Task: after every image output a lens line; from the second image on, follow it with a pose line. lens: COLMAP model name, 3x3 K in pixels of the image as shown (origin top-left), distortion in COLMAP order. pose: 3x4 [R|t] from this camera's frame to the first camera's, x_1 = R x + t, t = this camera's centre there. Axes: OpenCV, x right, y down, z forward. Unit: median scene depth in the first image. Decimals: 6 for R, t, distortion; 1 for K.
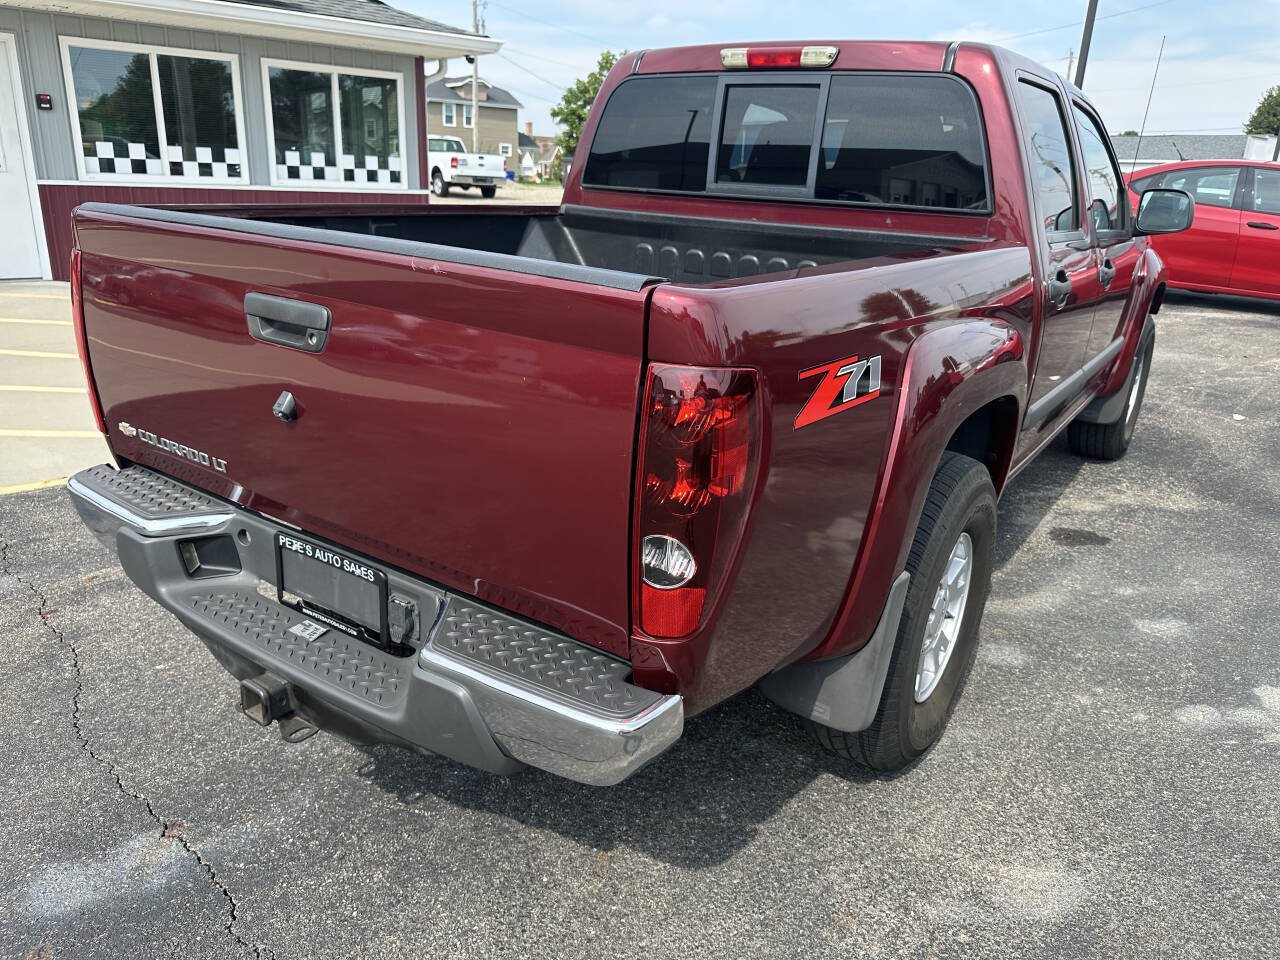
lens RADIAL K [[908.0, 0, 644.8], [0, 908.0, 481.0], [0, 0, 1]] dist [0.033796, -0.045834]
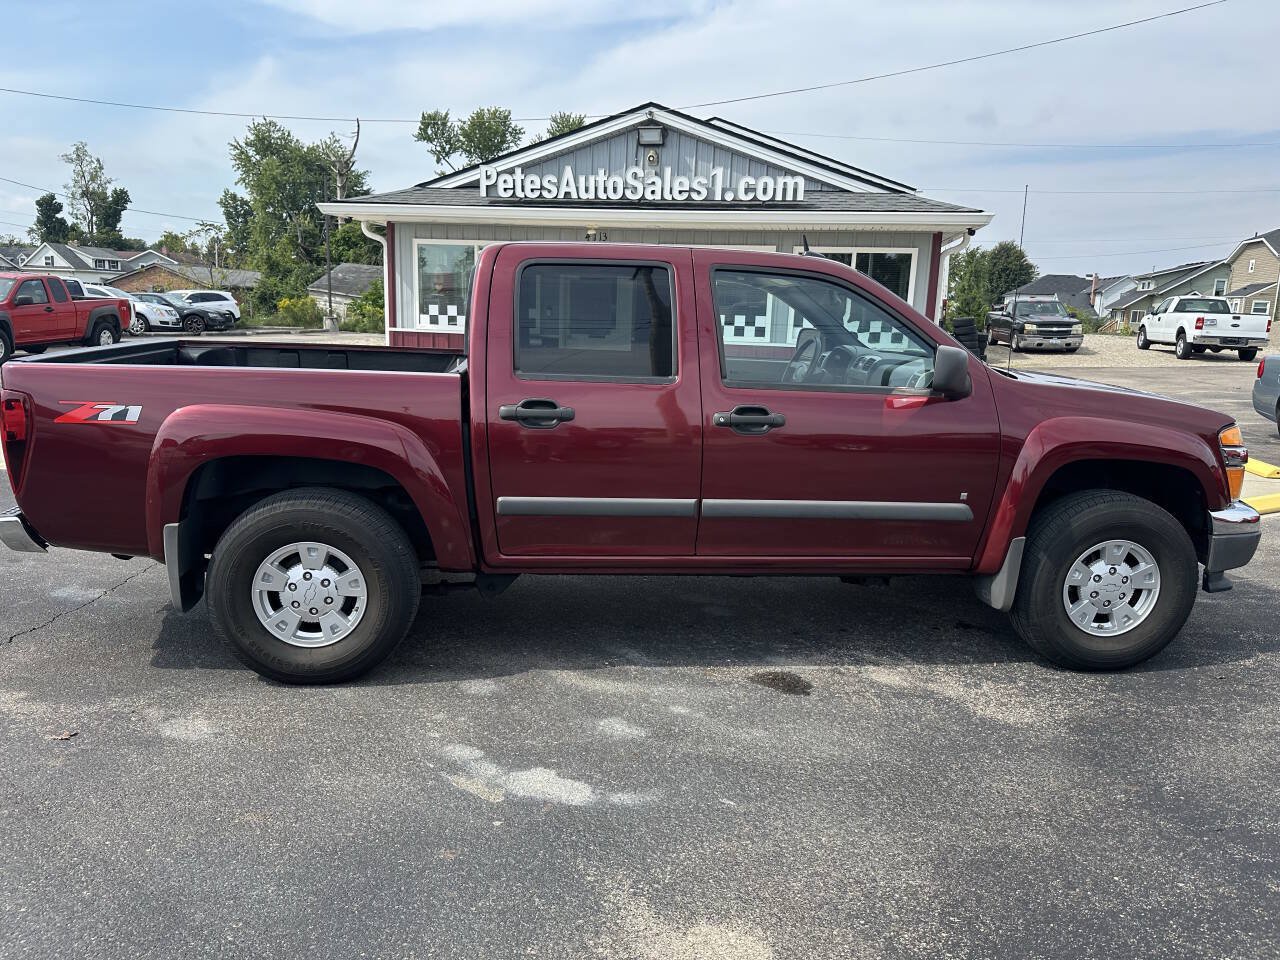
lens RADIAL K [[908.0, 0, 640.5], [0, 908.0, 479.9], [0, 0, 1]] dist [0.033796, -0.045834]
pose [[0.641588, 0.125038, -0.756789, 0.994767], [-0.249334, 0.967042, -0.051603, -0.056023], [0.725395, 0.221801, 0.651619, 0.179824]]
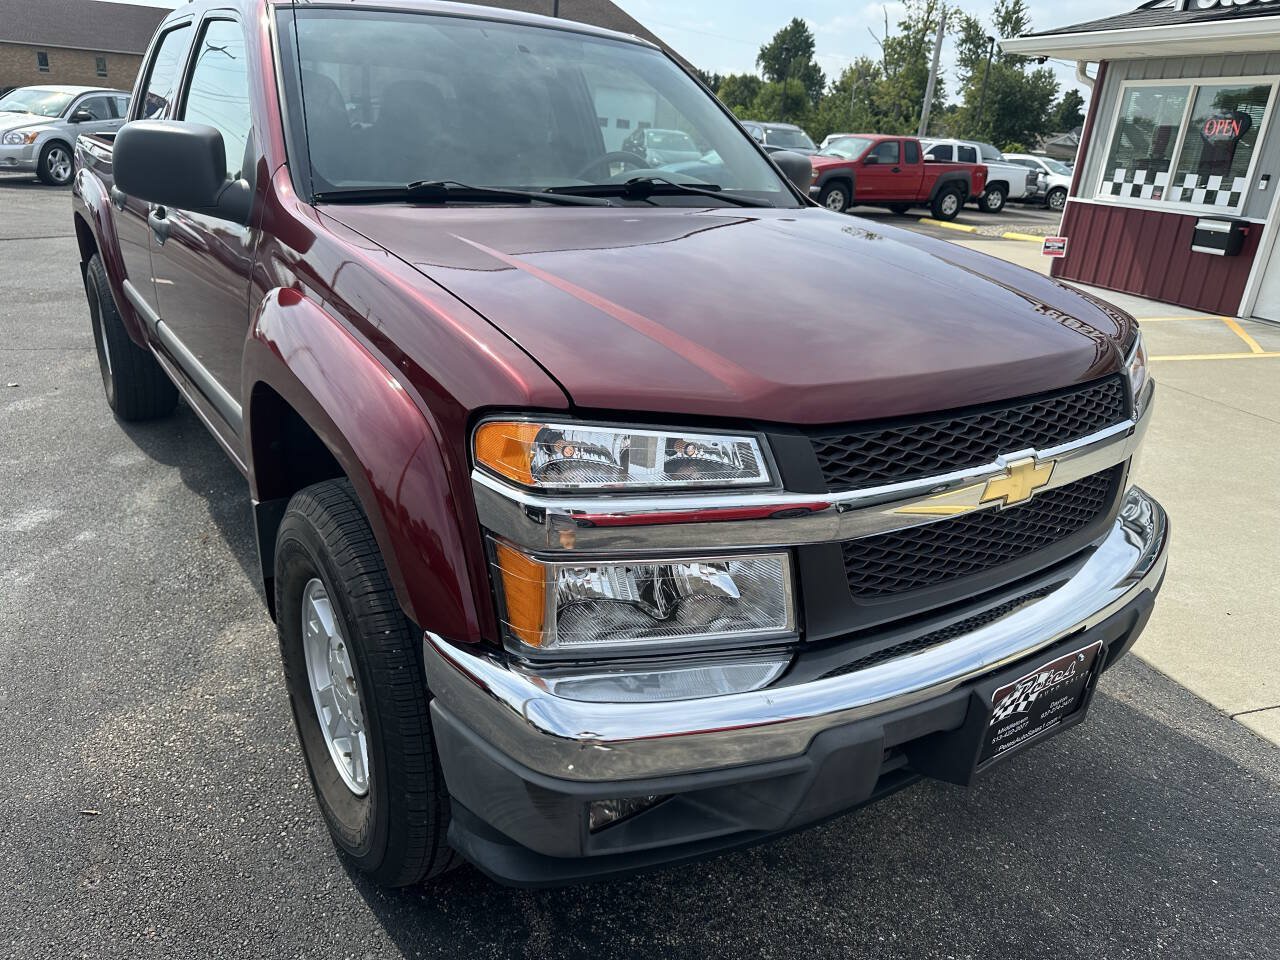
lens RADIAL K [[908.0, 0, 648.0], [0, 908.0, 477.9], [0, 0, 1]] dist [0.033796, -0.045834]
pose [[-0.347454, 0.271335, -0.897582, 0.920458], [-0.376566, 0.836266, 0.398569, -0.421464], [0.858763, 0.476483, -0.188389, 1.310579]]
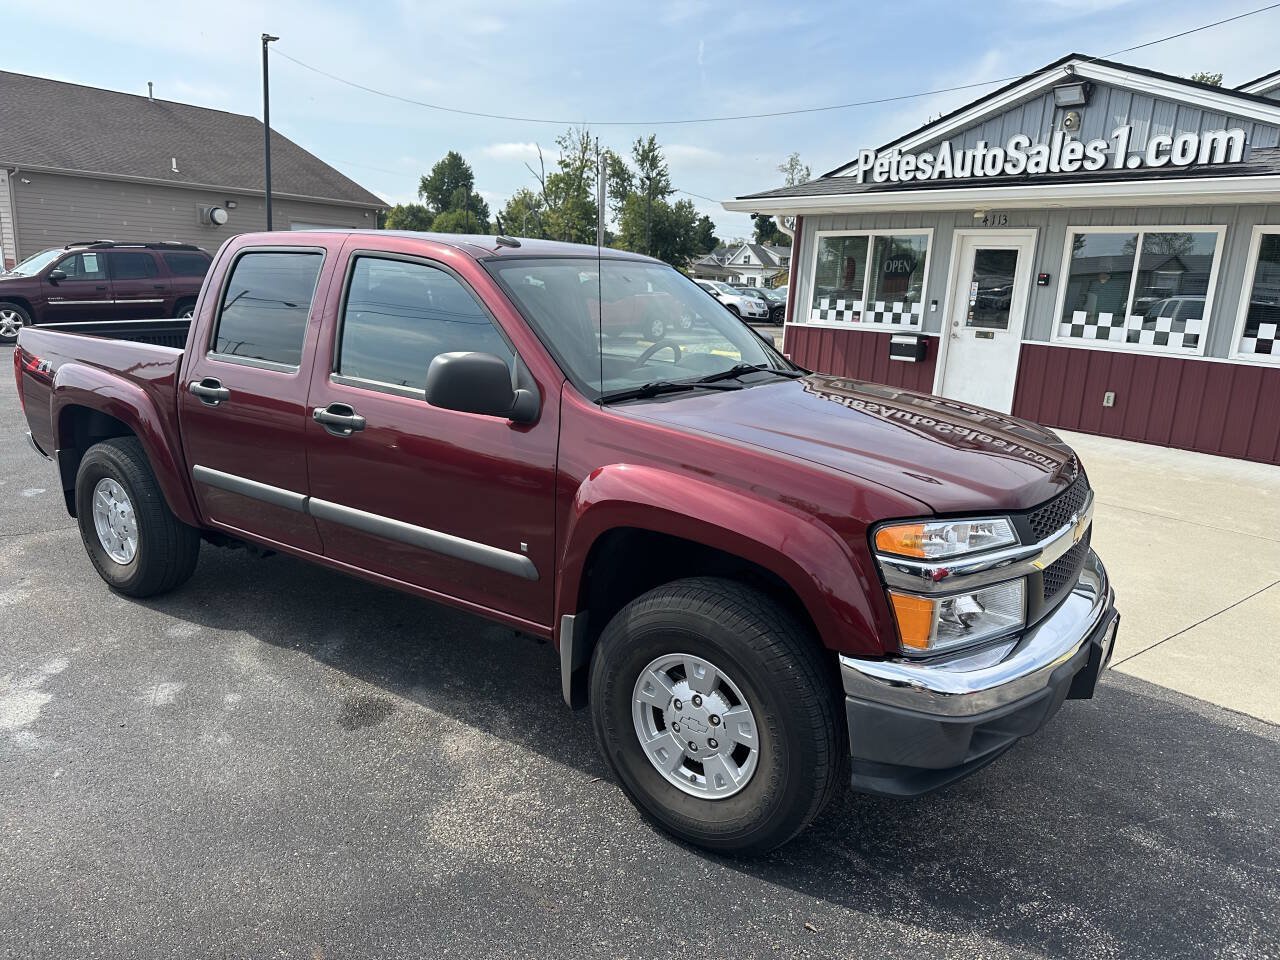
lens RADIAL K [[908.0, 0, 644.3], [0, 908.0, 489.6], [0, 0, 1]] dist [0.033796, -0.045834]
pose [[-0.009765, 0.190607, -0.981618, 1.194021], [-0.359129, 0.915501, 0.181341, -0.364535], [0.933237, 0.354298, 0.059513, 1.025423]]
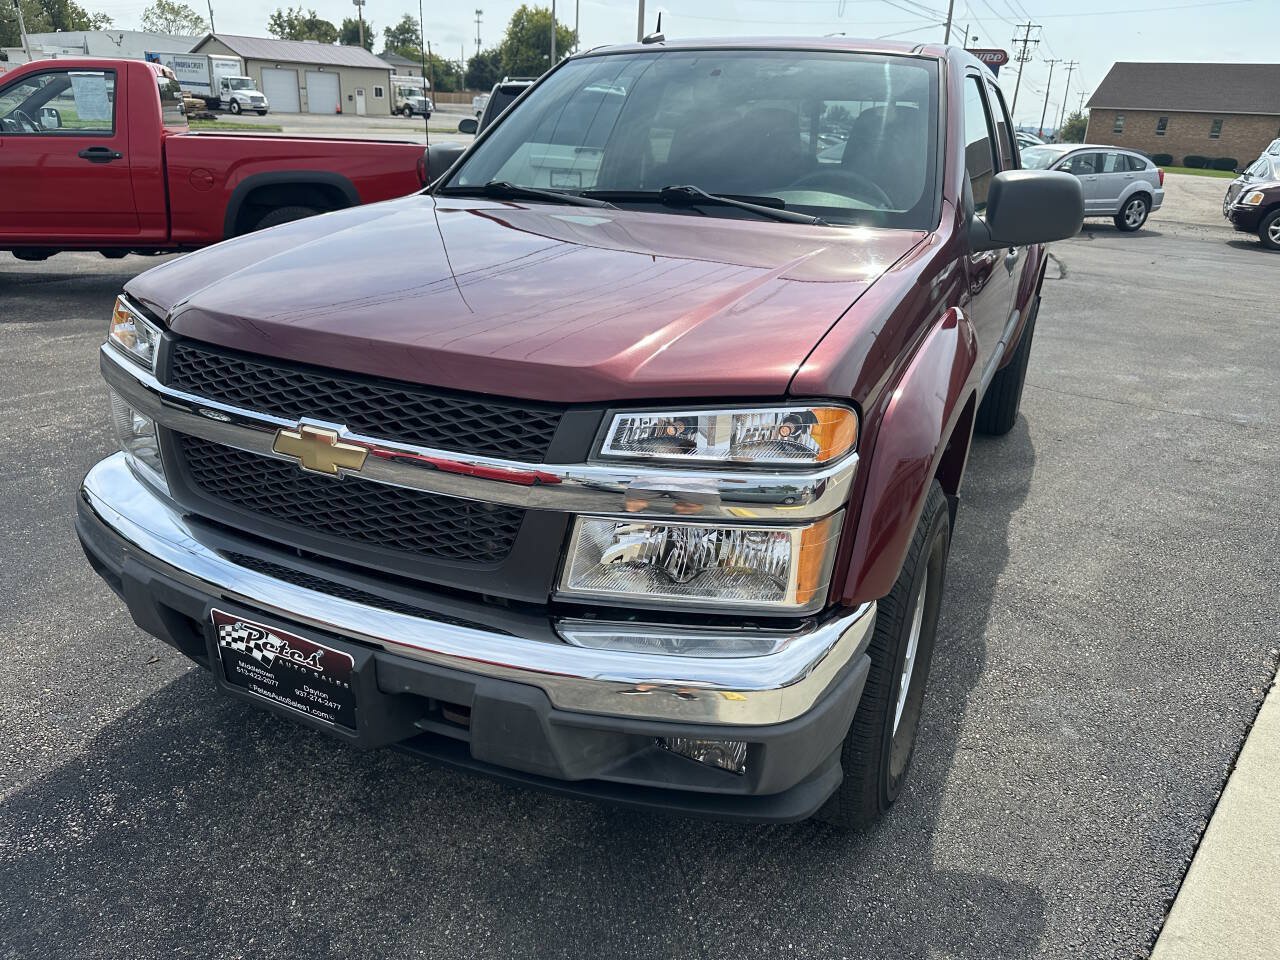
lens RADIAL K [[908.0, 0, 642.8], [0, 908.0, 481.1], [0, 0, 1]] dist [0.033796, -0.045834]
pose [[-0.985206, -0.024160, -0.169661, 0.484392], [-0.127362, 0.765628, 0.630550, -0.567714], [0.114664, 0.642830, -0.757378, 1.665125]]
